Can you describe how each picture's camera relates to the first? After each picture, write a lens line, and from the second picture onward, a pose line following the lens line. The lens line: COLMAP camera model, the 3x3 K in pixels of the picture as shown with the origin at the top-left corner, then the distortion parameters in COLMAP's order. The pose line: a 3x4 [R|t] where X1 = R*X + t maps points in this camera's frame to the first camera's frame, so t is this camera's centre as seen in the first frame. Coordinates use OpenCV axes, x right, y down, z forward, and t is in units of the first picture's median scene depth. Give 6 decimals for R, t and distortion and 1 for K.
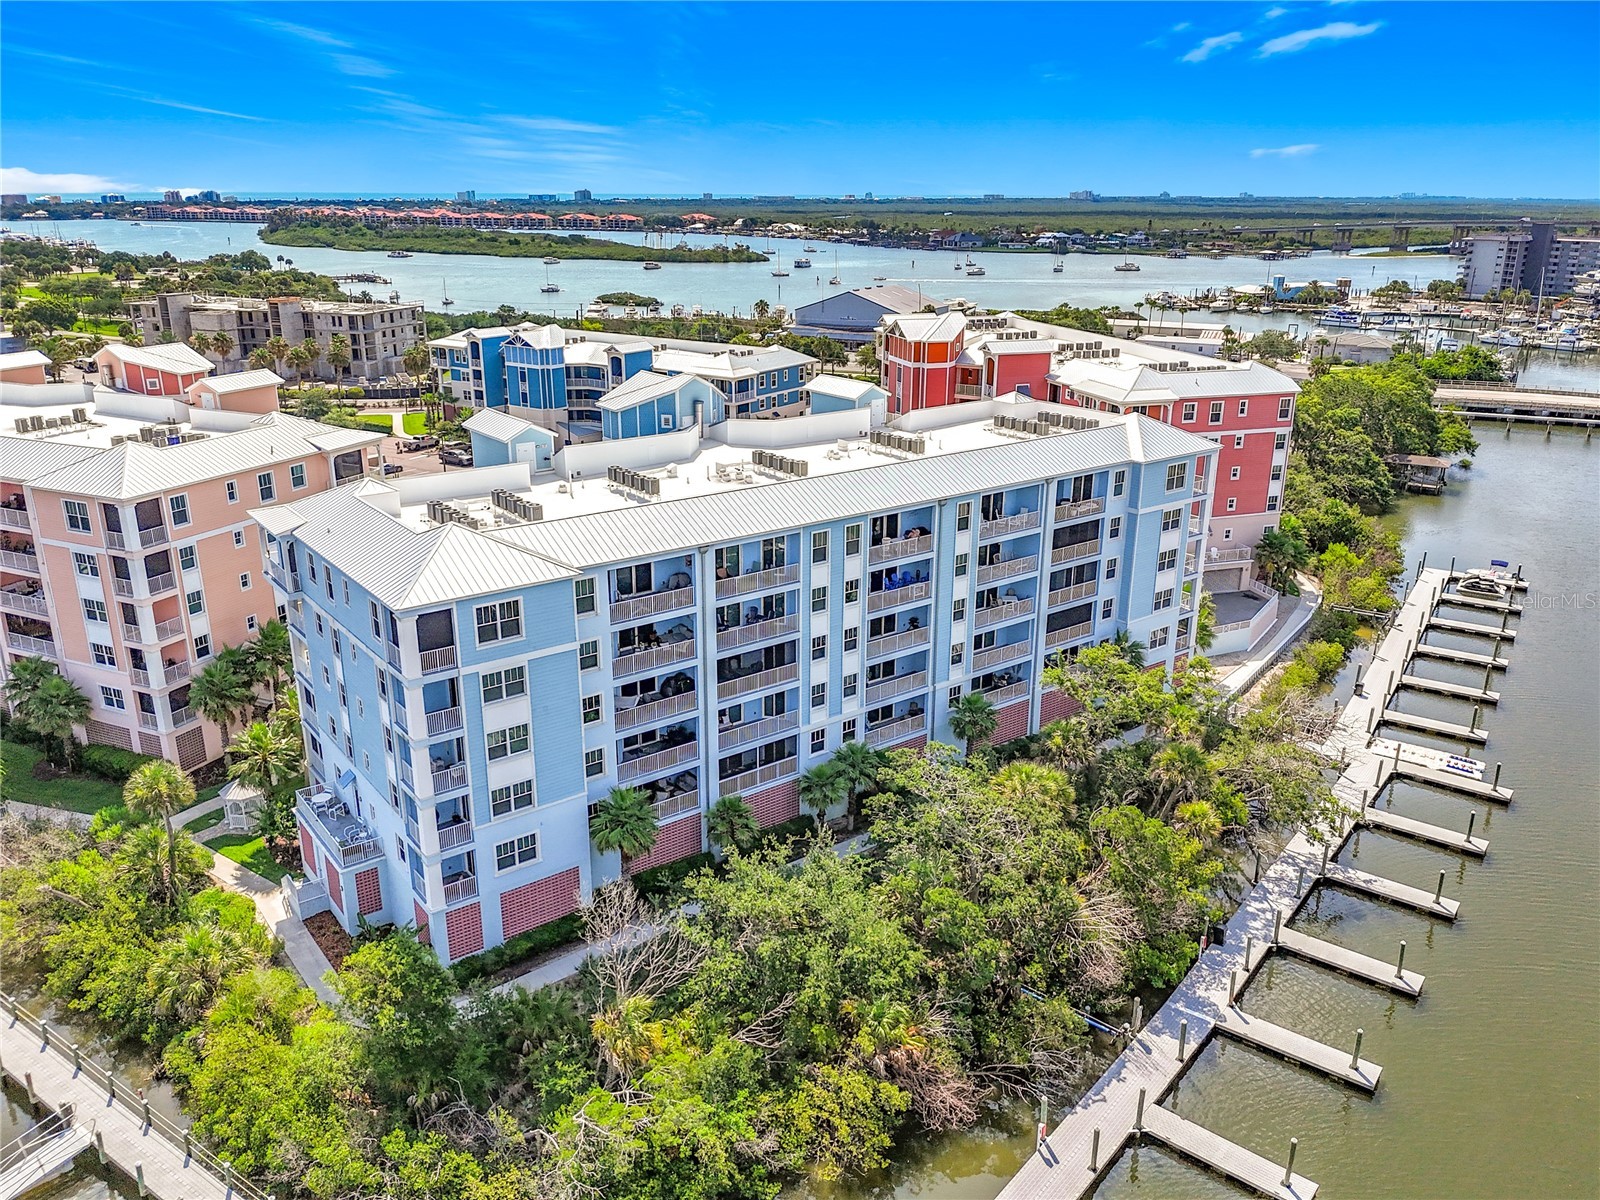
lens RADIAL K [[1200.2, 0, 800.0], [0, 1200.2, 600.0], [0, 0, 1]] dist [0.040673, -0.076718]
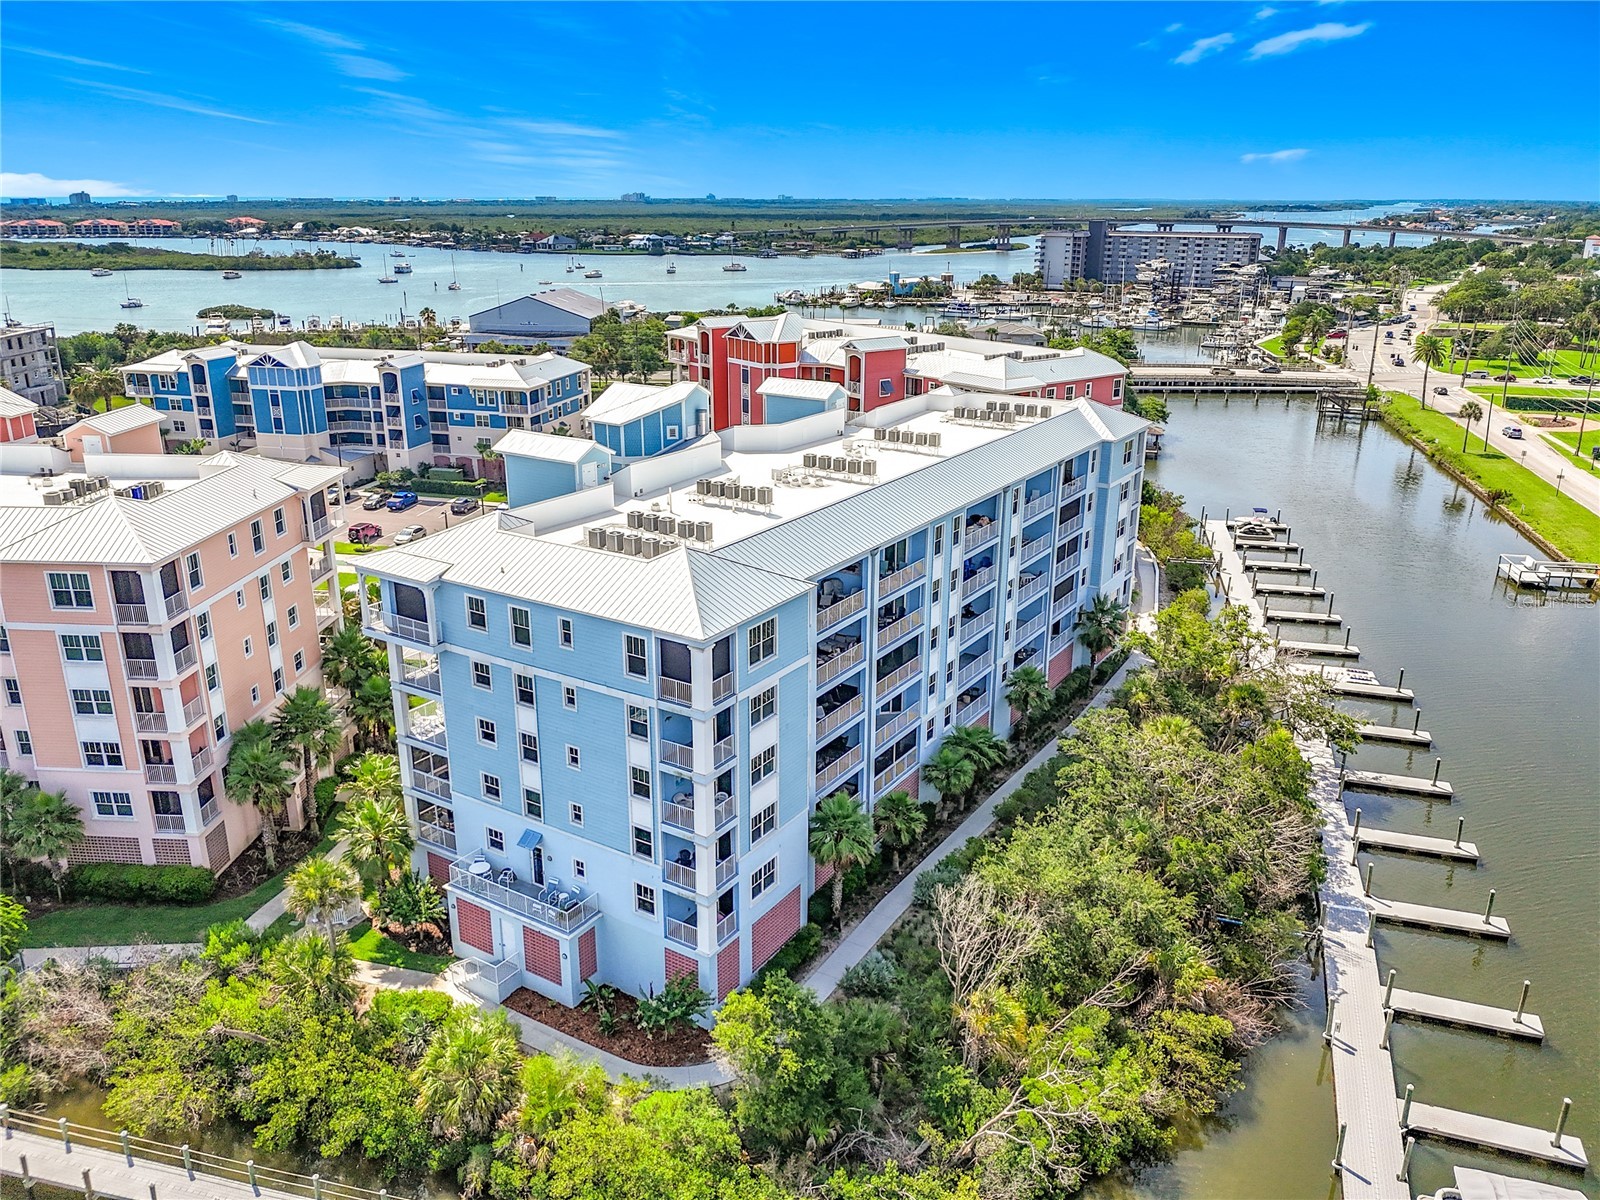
lens RADIAL K [[1206.5, 0, 798.1], [0, 1206.5, 594.9], [0, 0, 1]] dist [0.042240, -0.077293]
pose [[0.938465, -0.108691, 0.327825, -0.261443], [0.110919, 0.993758, 0.011955, -0.013637], [-0.327078, 0.025143, 0.944663, 0.034565]]
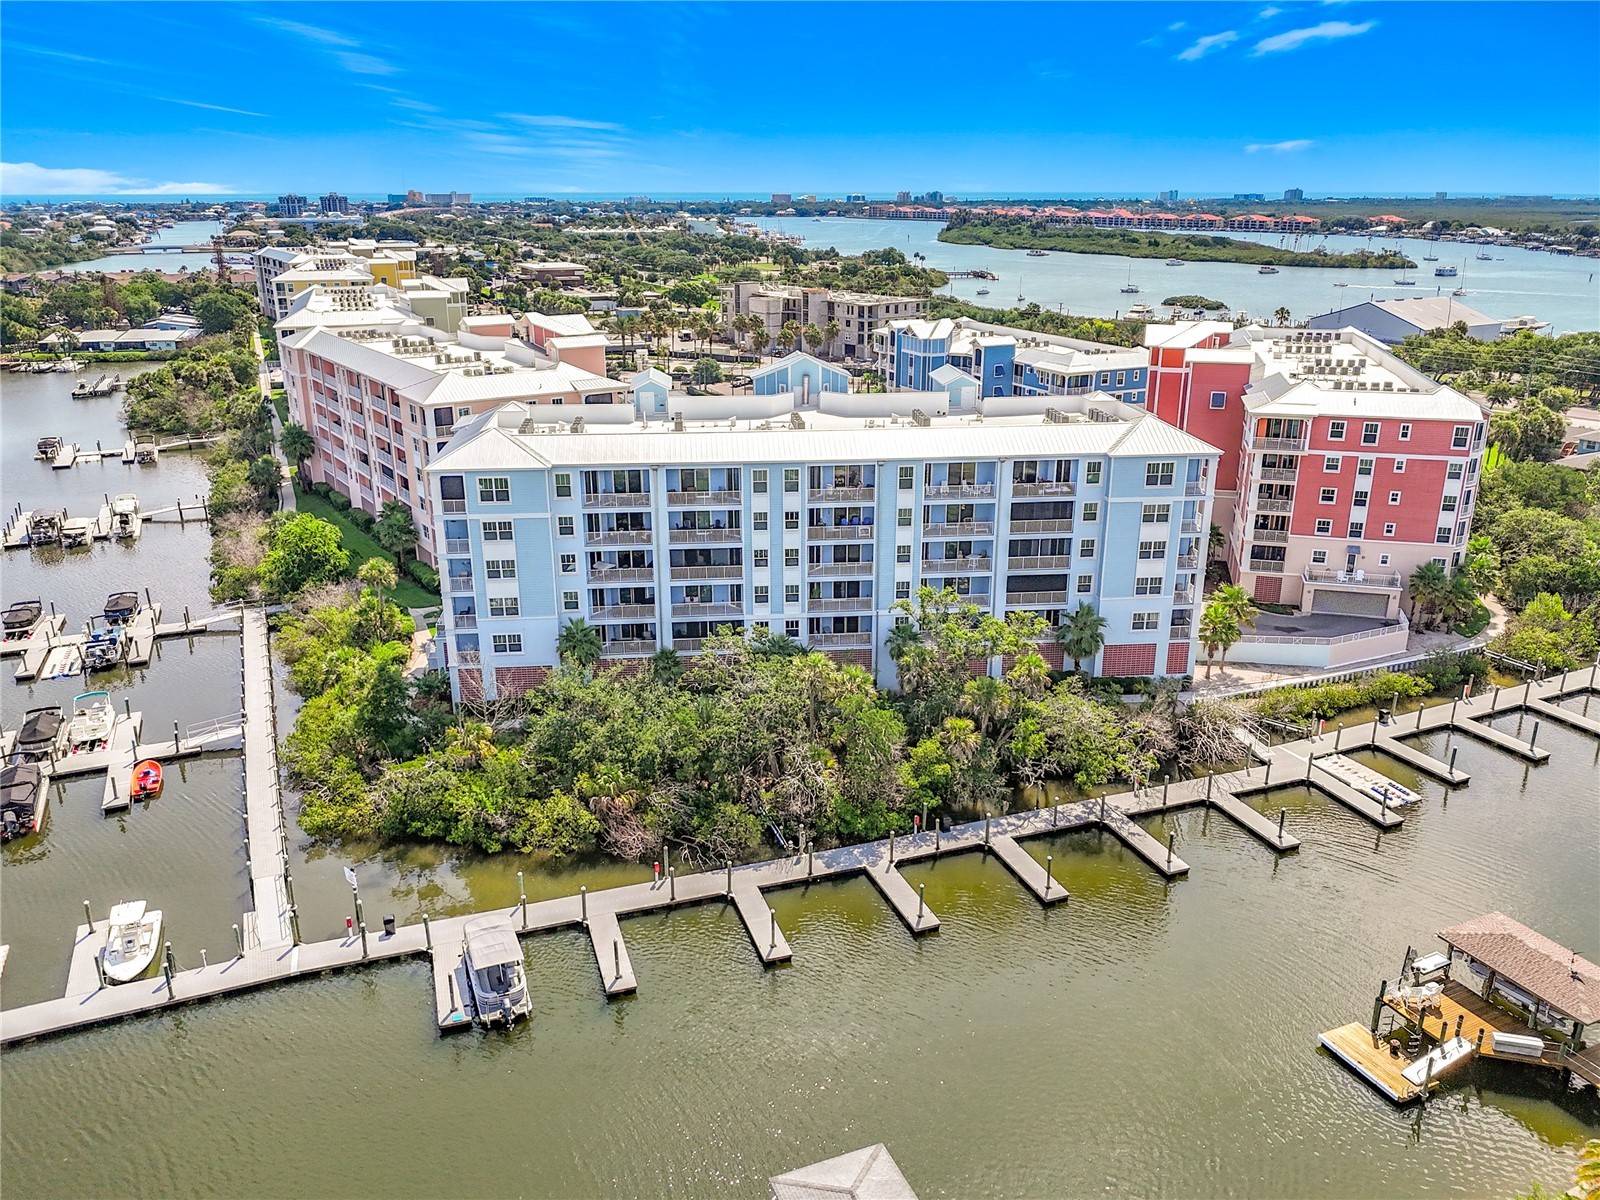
lens RADIAL K [[1200.2, 0, 800.0], [0, 1200.2, 600.0], [0, 0, 1]] dist [0.040673, -0.076718]
pose [[0.851186, 0.164822, -0.498313, 0.441621], [-0.164461, 0.985357, 0.044995, 0.011313], [0.498432, 0.043654, 0.865829, -0.081499]]
